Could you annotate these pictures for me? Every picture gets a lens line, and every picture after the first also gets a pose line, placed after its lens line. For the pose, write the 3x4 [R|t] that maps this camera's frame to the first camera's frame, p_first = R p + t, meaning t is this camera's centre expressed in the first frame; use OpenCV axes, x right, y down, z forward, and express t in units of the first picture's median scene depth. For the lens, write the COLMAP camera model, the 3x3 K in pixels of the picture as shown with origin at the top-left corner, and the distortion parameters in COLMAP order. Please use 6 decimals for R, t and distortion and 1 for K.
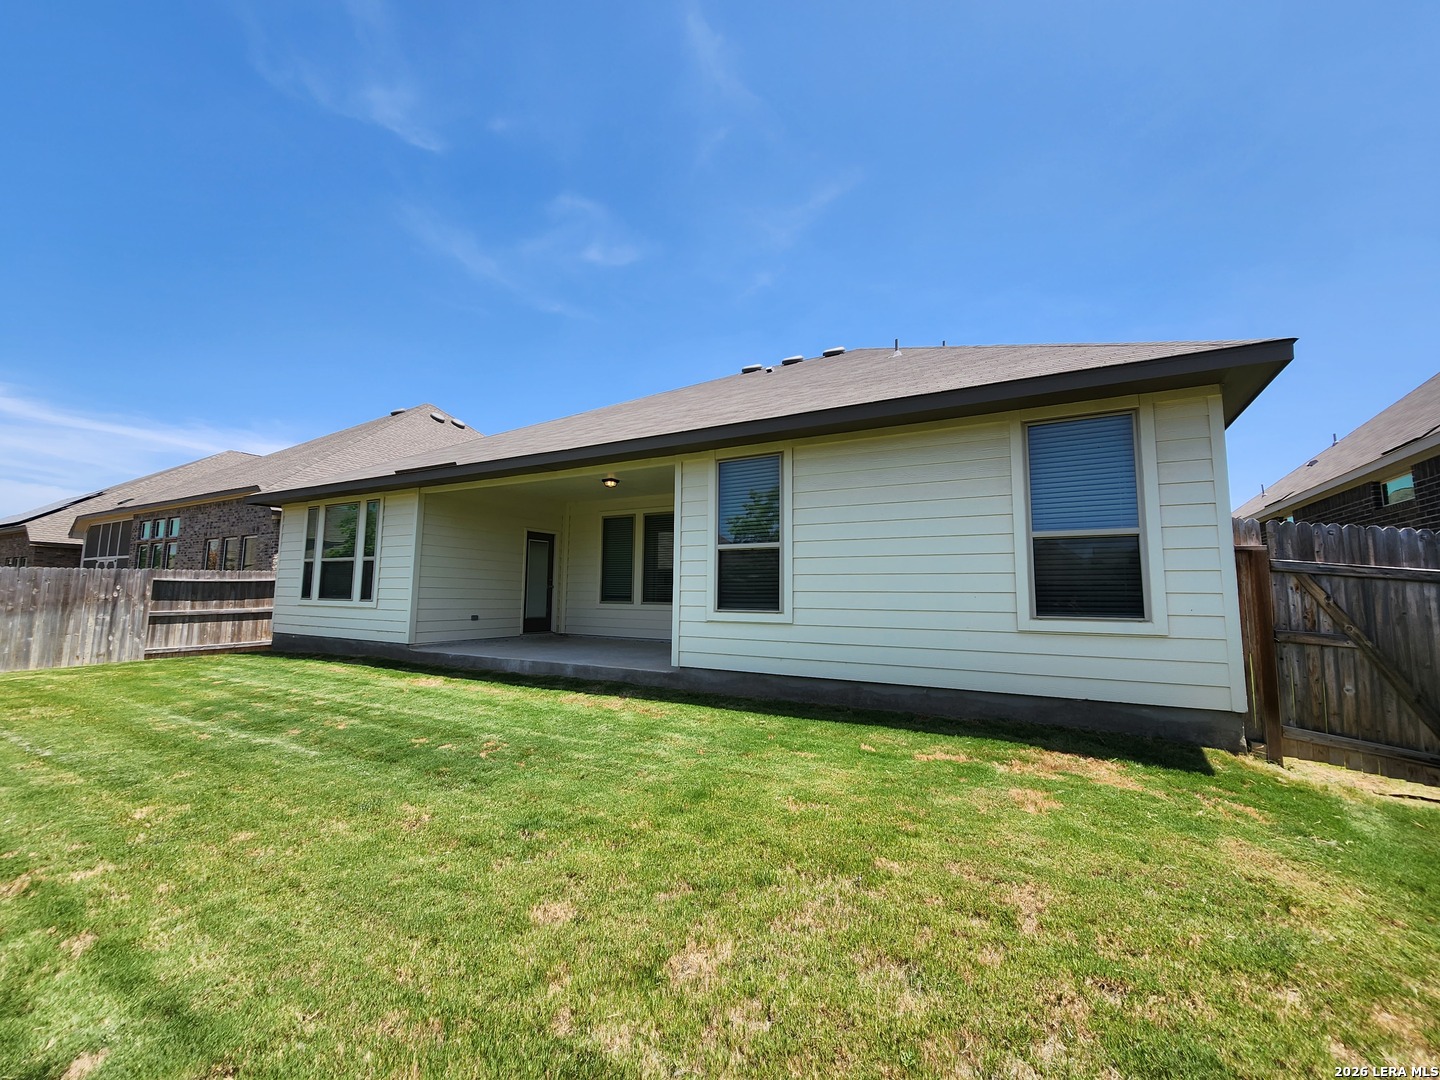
lens RADIAL K [[586.6, 0, 721.4], [0, 586.6, 543.7], [0, 0, 1]] dist [0.000987, -0.001742]
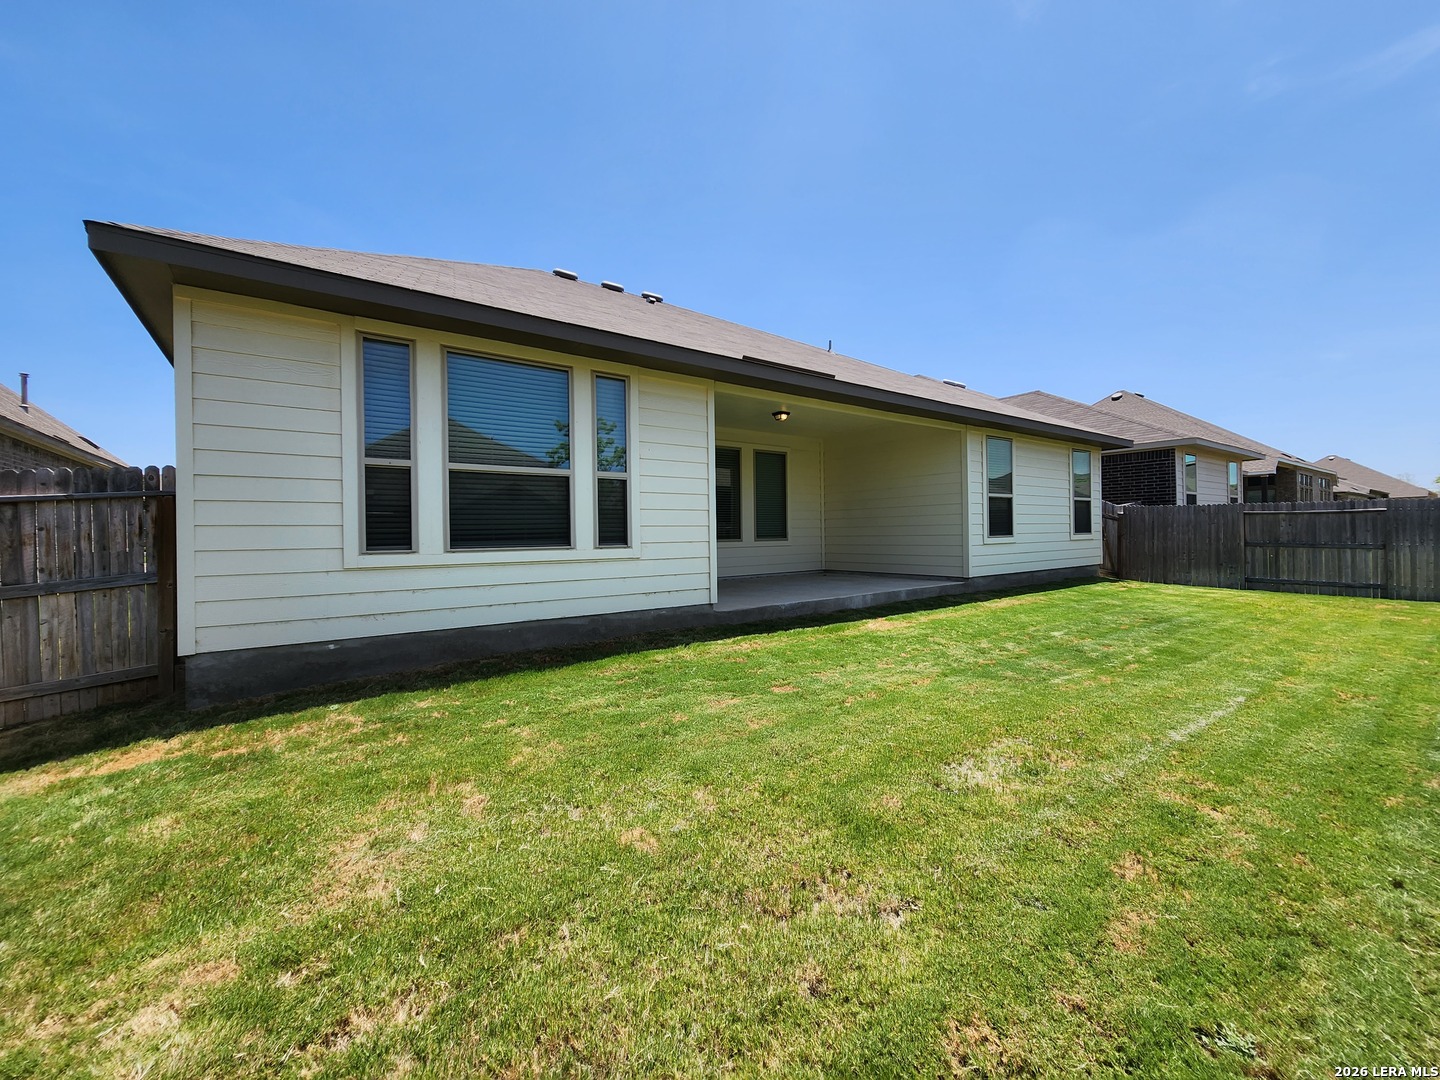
lens RADIAL K [[586.6, 0, 724.1], [0, 586.6, 529.0], [0, 0, 1]] dist [0.000987, -0.001742]
pose [[0.399592, -0.014154, 0.916584, -0.973594], [-0.066549, 0.996795, 0.044406, 0.040569], [-0.914274, -0.078742, 0.397369, 0.595194]]
